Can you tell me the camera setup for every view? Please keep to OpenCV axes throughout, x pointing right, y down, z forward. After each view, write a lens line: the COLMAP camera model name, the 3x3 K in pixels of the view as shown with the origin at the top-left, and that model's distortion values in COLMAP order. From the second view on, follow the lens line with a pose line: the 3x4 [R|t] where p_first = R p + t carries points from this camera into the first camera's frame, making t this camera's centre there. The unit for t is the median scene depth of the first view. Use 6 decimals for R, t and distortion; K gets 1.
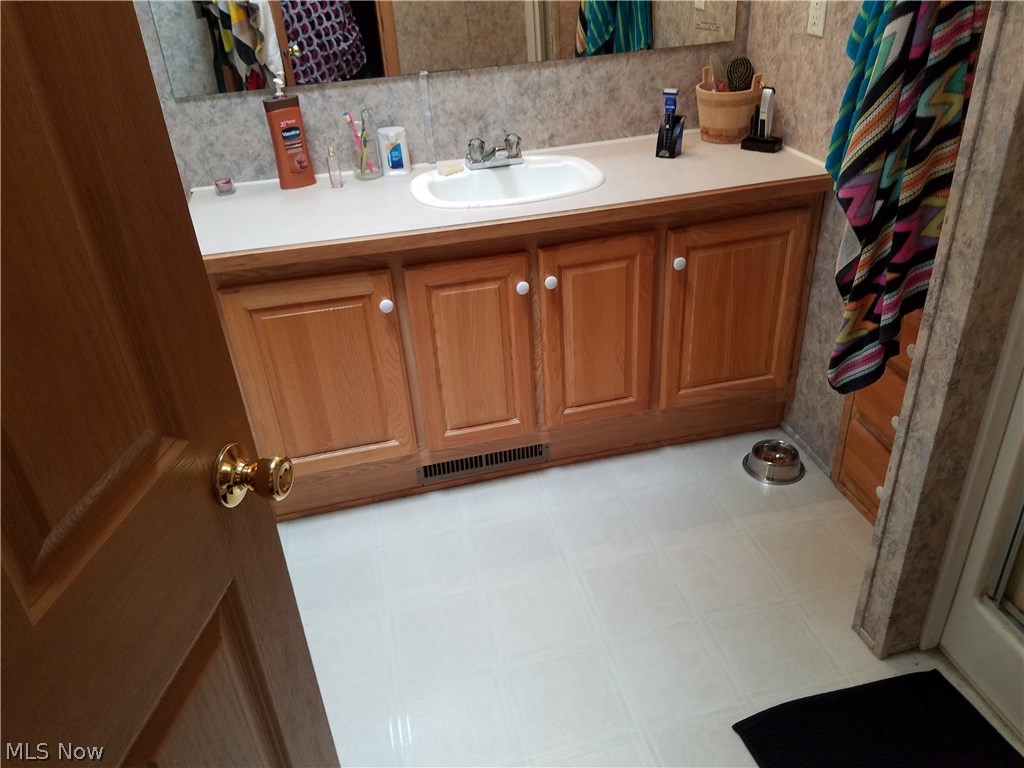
lens RADIAL K [[783.5, 0, 510.0], [0, 783.5, 398.0], [0, 0, 1]] dist [0.139101, -0.267929]
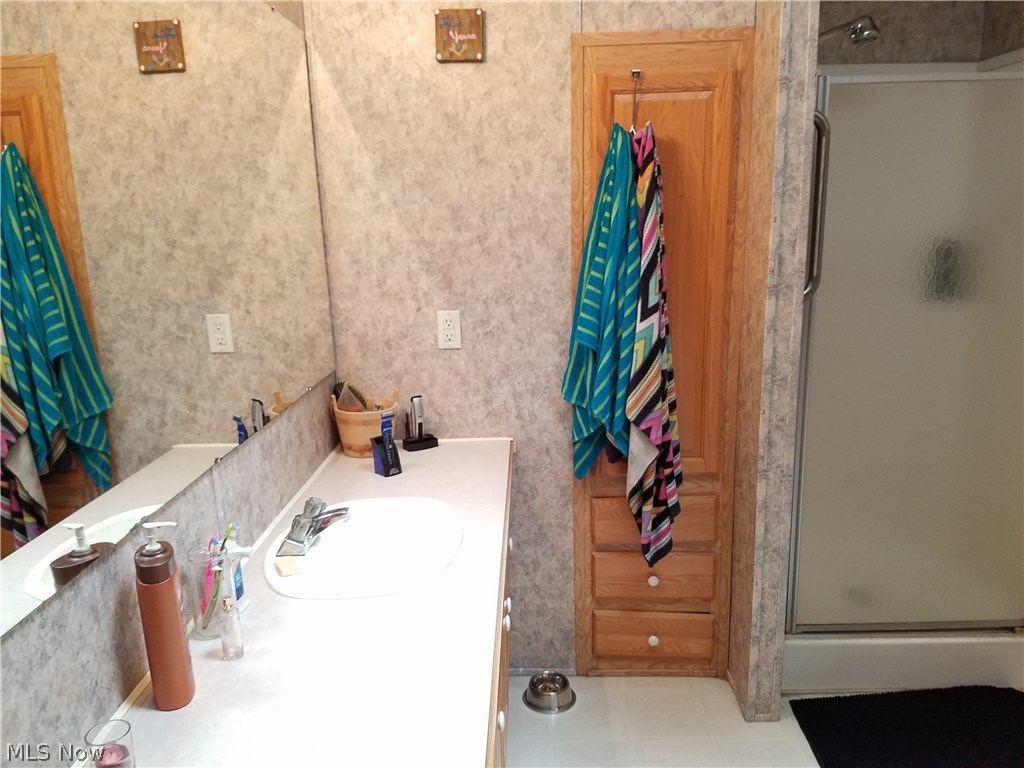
lens RADIAL K [[774.3, 0, 512.9], [0, 774.3, 398.9], [0, 0, 1]] dist [0.280235, -0.595560]
pose [[0.234404, -0.161397, 0.958648, -0.720408], [0.517076, 0.855757, 0.017642, -0.338005], [-0.823217, 0.491559, 0.284047, 0.577783]]
